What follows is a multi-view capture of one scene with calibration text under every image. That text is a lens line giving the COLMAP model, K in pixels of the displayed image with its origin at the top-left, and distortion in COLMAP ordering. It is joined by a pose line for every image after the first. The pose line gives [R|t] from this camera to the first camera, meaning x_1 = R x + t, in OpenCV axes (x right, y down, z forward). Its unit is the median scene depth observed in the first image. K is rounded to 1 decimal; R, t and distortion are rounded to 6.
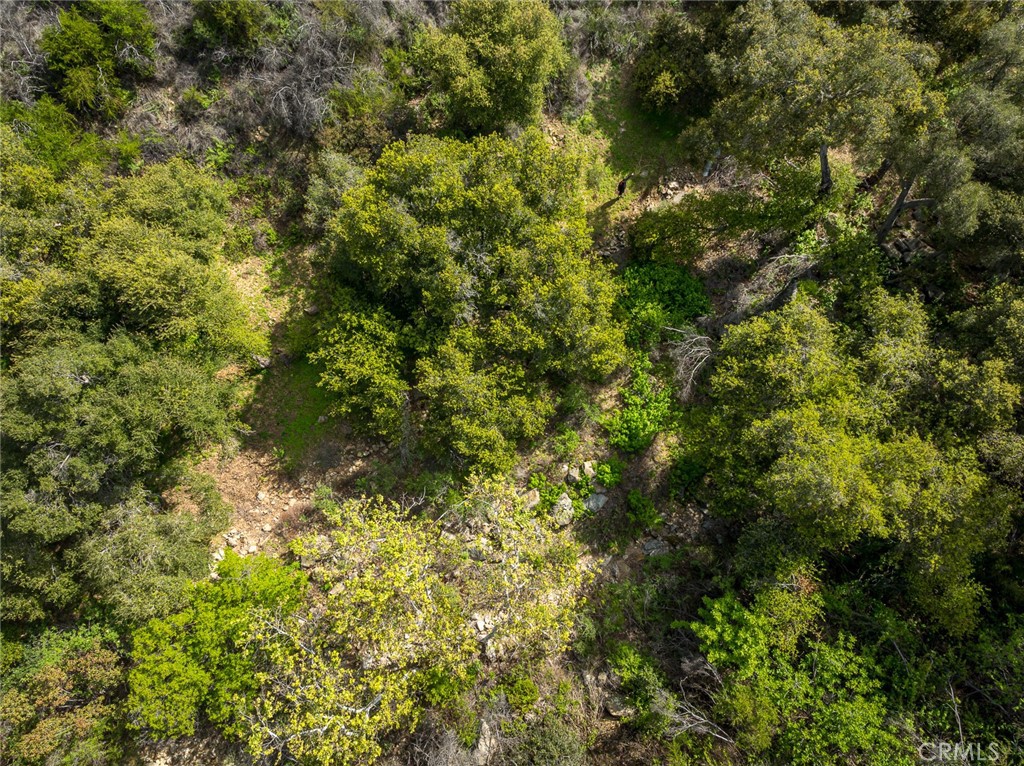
lens RADIAL K [[682.9, 0, 515.0], [0, 682.9, 388.6], [0, 0, 1]] dist [0.160722, -0.190899]
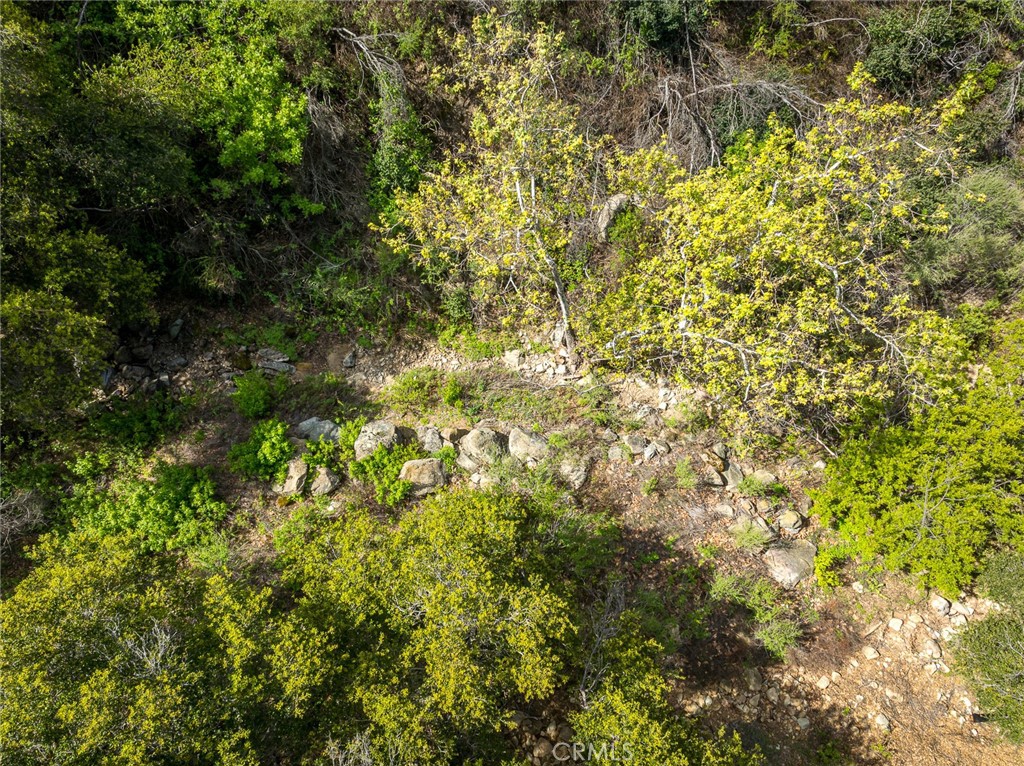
lens RADIAL K [[682.9, 0, 515.0], [0, 682.9, 388.6], [0, 0, 1]] dist [0.160722, -0.190899]
pose [[-0.924148, -0.354718, 0.141865, -0.105832], [0.326233, -0.539497, 0.776218, -0.213788], [-0.198803, 0.763621, 0.614296, 0.572074]]
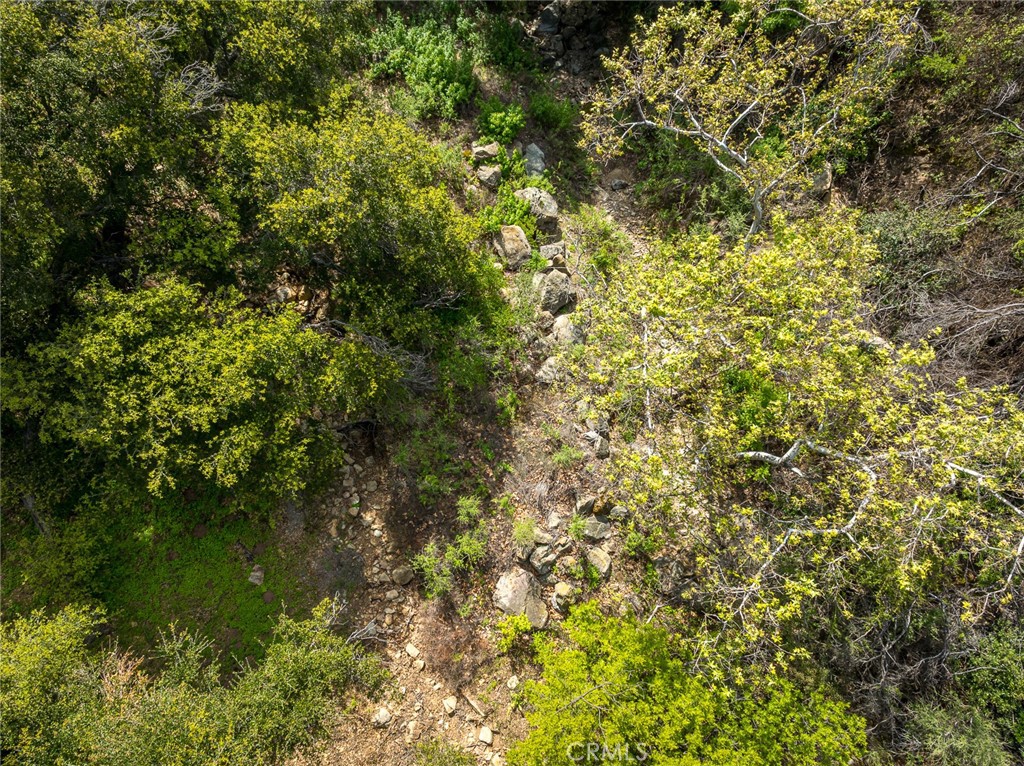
lens RADIAL K [[682.9, 0, 515.0], [0, 682.9, 388.6], [0, 0, 1]] dist [0.160722, -0.190899]
pose [[0.177033, -0.905483, 0.385693, -0.343681], [0.859078, 0.333390, 0.388376, -0.039761], [-0.480255, 0.262585, 0.836902, 0.493291]]
